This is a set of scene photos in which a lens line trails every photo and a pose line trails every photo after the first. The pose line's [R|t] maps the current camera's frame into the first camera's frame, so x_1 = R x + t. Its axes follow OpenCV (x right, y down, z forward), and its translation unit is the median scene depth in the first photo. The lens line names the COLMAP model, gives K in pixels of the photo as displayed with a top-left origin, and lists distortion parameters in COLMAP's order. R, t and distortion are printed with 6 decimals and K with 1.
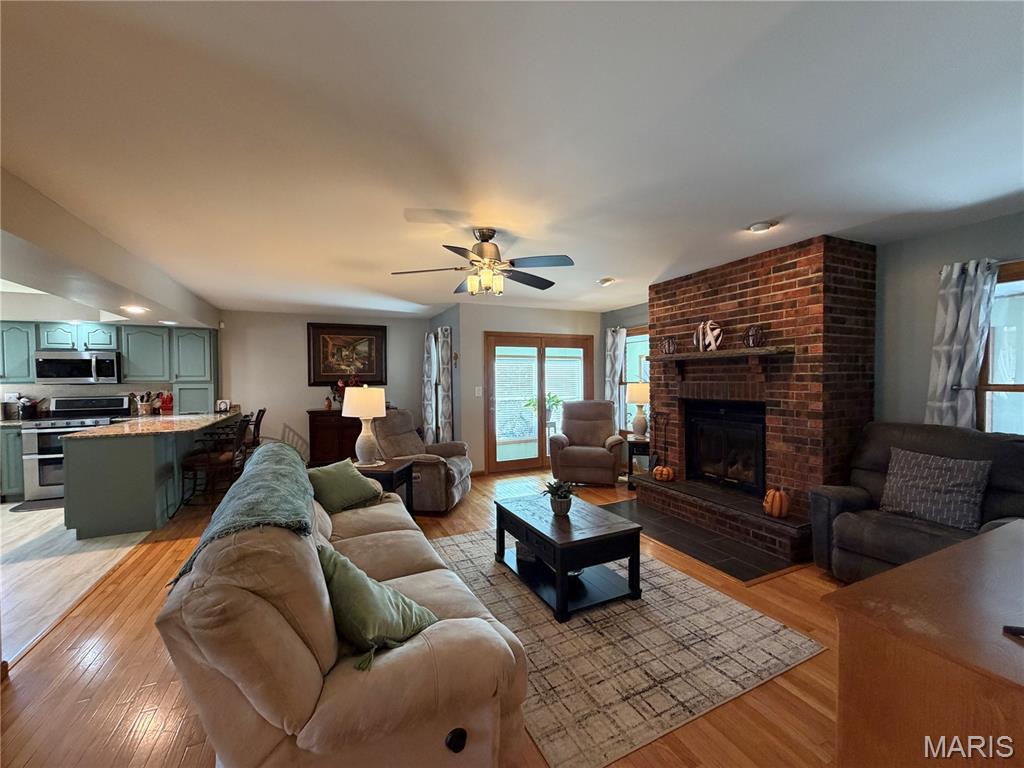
lens RADIAL K [[408.6, 0, 510.7], [0, 408.6, 385.3], [0, 0, 1]] dist [0.000976, -0.000074]
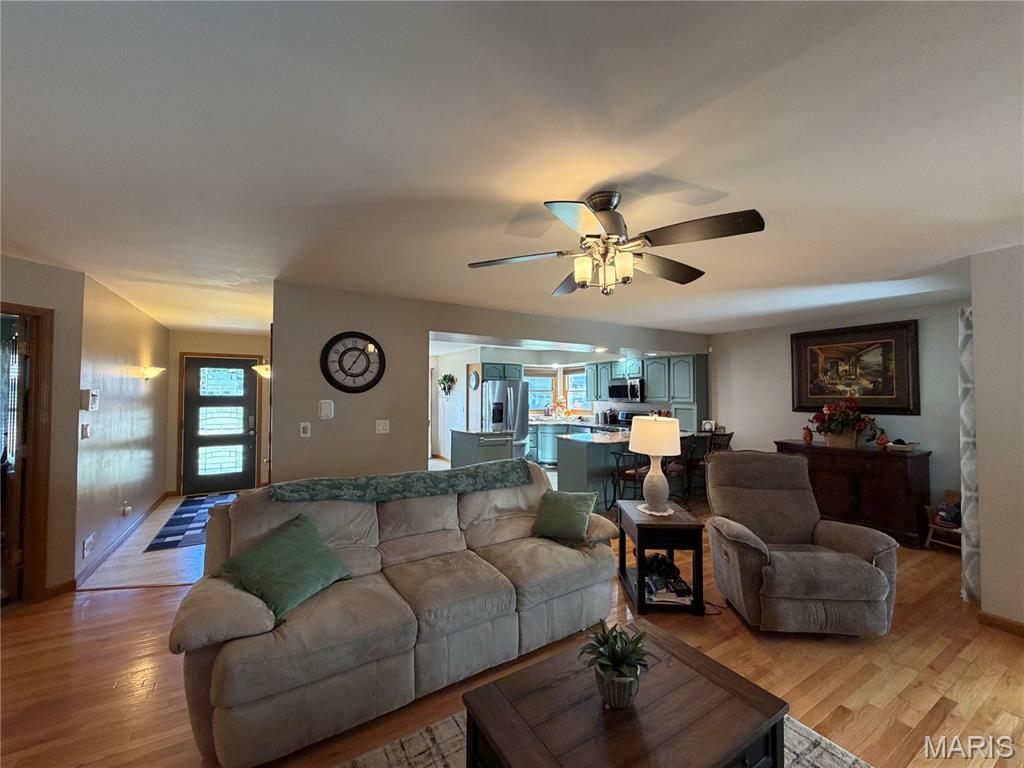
lens RADIAL K [[408.6, 0, 506.7], [0, 408.6, 386.2], [0, 0, 1]] dist [0.000976, -0.000074]
pose [[0.089824, -0.010679, -0.995900, 0.328590], [-0.020219, 0.999717, -0.012543, -0.032073], [0.995752, 0.021262, 0.089583, 0.438240]]
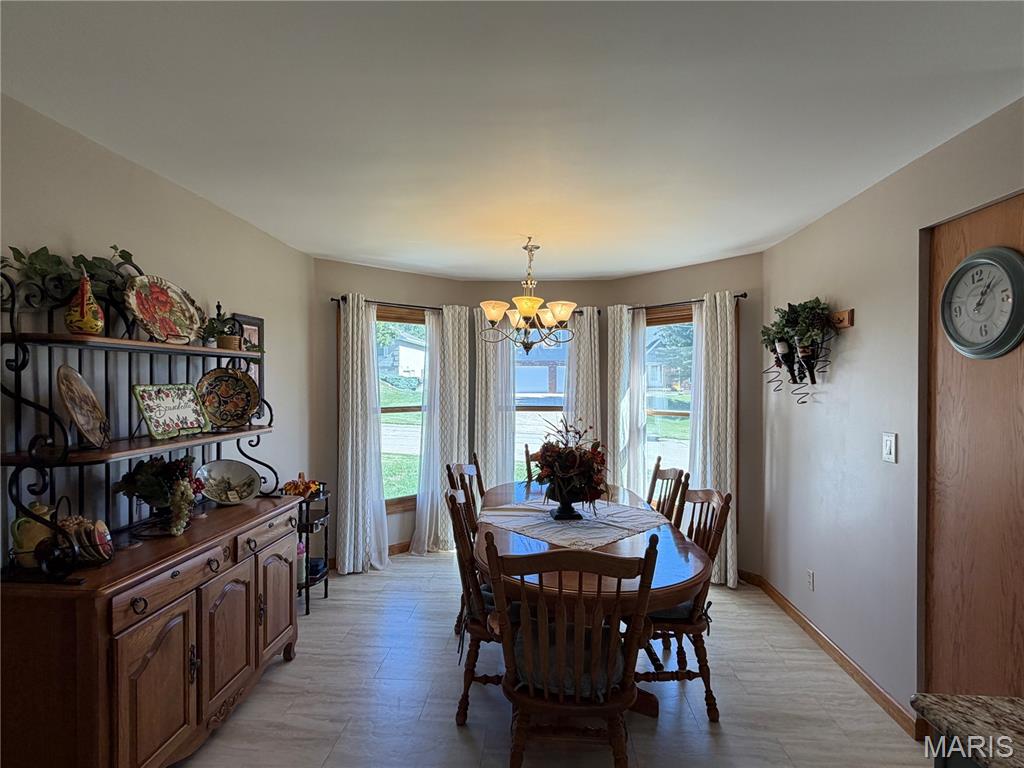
lens RADIAL K [[526.4, 0, 509.0], [0, 526.4, 382.3], [0, 0, 1]] dist [-0.001866, 0.001033]
pose [[-0.486441, 0.011371, -0.873640, -0.725847], [-0.009074, 0.999796, 0.018066, -0.018455], [0.873667, 0.016716, -0.486238, 0.345299]]
